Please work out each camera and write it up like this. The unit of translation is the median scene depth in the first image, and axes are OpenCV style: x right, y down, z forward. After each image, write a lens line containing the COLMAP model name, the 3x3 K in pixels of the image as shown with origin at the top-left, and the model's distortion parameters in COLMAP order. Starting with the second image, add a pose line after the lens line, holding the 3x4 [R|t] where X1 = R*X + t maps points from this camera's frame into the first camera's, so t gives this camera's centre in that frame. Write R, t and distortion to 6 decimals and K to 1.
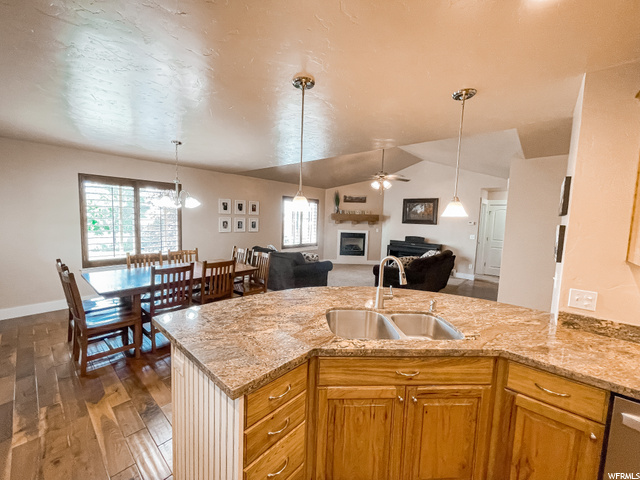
lens RADIAL K [[258.1, 0, 316.8], [0, 258.1, 238.5], [0, 0, 1]] dist [-0.001721, 0.000958]
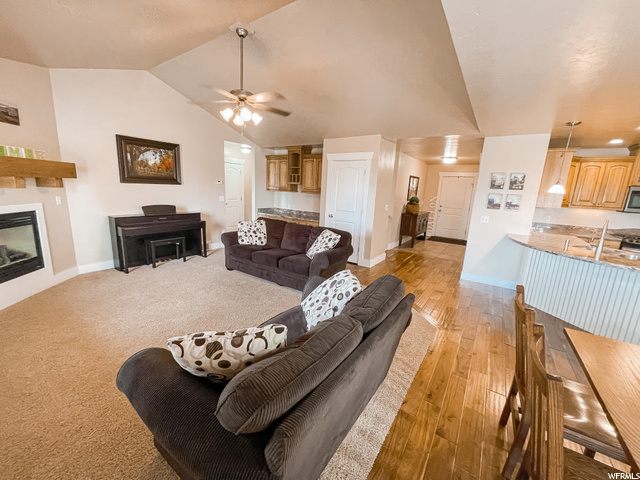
lens RADIAL K [[258.1, 0, 316.4], [0, 258.1, 238.4], [0, 0, 1]] dist [-0.001721, 0.000958]
pose [[-0.113191, -0.233210, 0.965816, -0.267748], [0.034167, 0.970575, 0.238363, -0.064545], [-0.992986, 0.059979, -0.101893, 0.705100]]
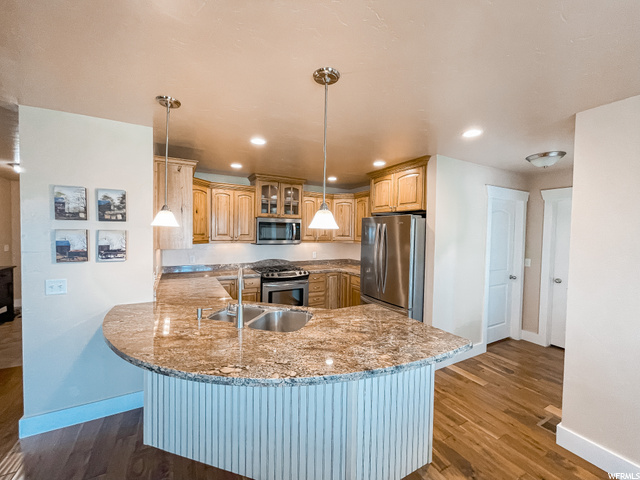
lens RADIAL K [[258.1, 0, 319.8], [0, 258.1, 240.9], [0, 0, 1]] dist [-0.001721, 0.000958]
pose [[-0.941427, -0.062527, 0.331369, -0.077094], [-0.021262, 0.991710, 0.126723, -0.039644], [-0.336546, 0.112255, -0.934952, 0.419675]]
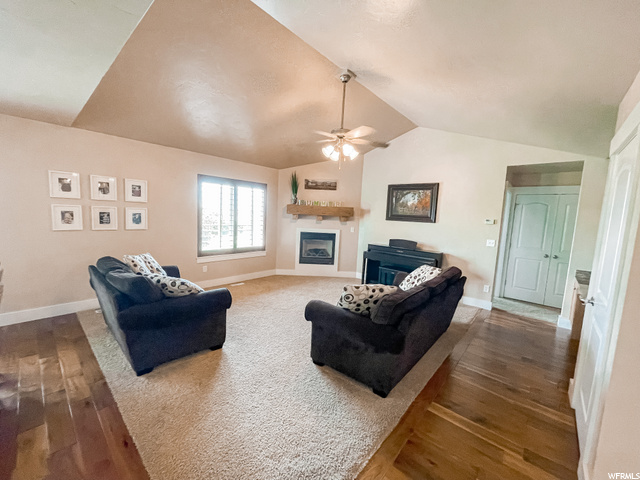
lens RADIAL K [[258.1, 0, 317.0], [0, 258.1, 237.6], [0, 0, 1]] dist [-0.001721, 0.000958]
pose [[0.999870, 0.015988, 0.001843, 0.153224], [-0.016008, 0.999810, 0.011138, -0.017846], [-0.001665, -0.011166, 0.999936, 0.323622]]
